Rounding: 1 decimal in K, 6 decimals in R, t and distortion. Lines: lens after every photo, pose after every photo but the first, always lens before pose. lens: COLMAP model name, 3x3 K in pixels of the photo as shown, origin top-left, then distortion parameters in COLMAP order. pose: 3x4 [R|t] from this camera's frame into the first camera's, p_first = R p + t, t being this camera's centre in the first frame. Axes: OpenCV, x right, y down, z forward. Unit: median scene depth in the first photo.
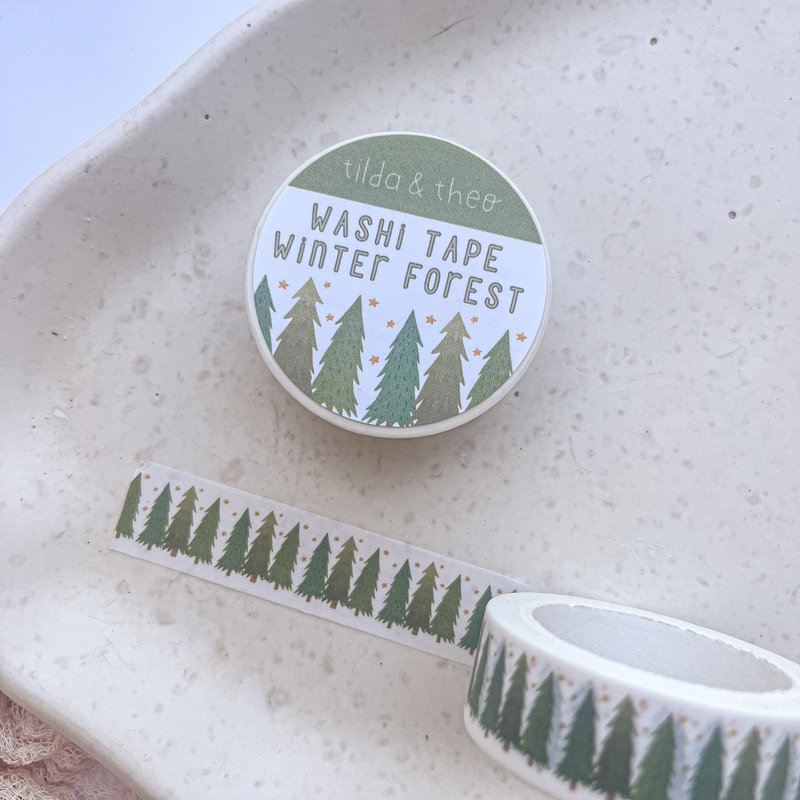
lens RADIAL K [[888.8, 0, 402.9], [0, 888.8, 393.6], [0, 0, 1]] dist [0.005417, -0.049803]
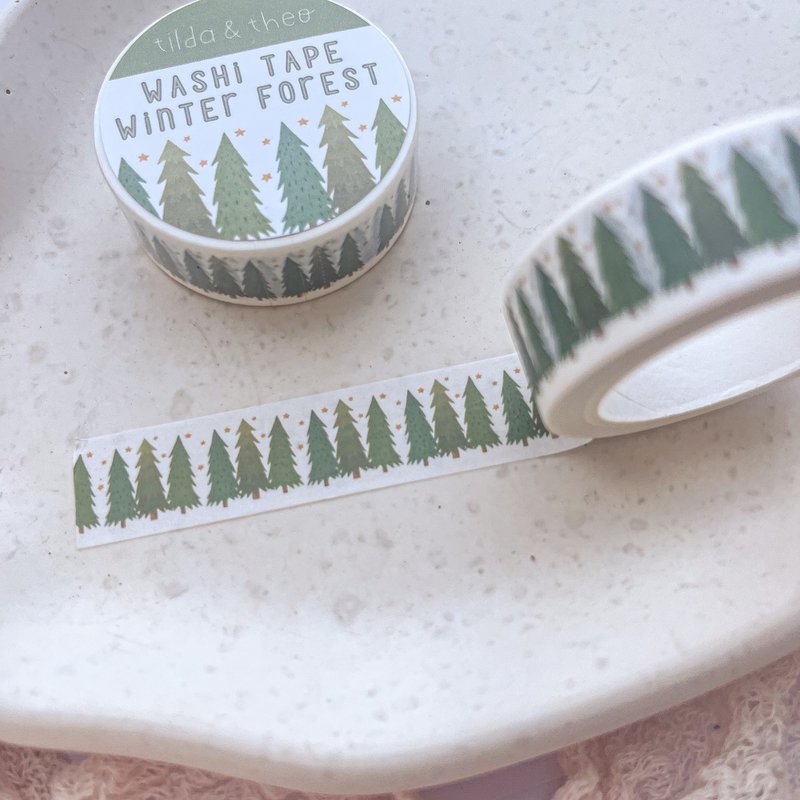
lens RADIAL K [[869.3, 0, 400.0], [0, 869.3, 400.0], [0, 0, 1]] dist [-0.006231, -0.025755]
pose [[0.880879, -0.437941, 0.179609, -0.156998], [0.472748, 0.832970, -0.287525, 0.432592], [-0.023690, 0.338184, 0.940782, 0.209694]]
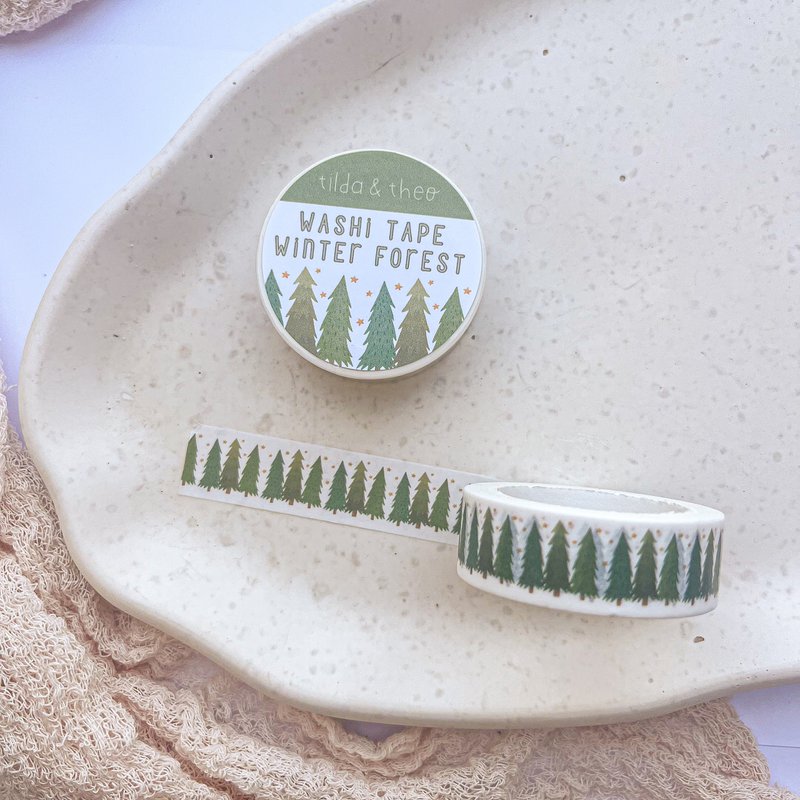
lens RADIAL K [[868.9, 0, 396.3], [0, 868.9, 393.9], [0, 0, 1]] dist [0.084422, -0.326455]
pose [[0.991962, -0.125797, -0.013662, 0.023598], [0.125860, 0.992041, 0.003809, 0.064675], [0.013074, -0.005498, 0.999899, -0.280862]]
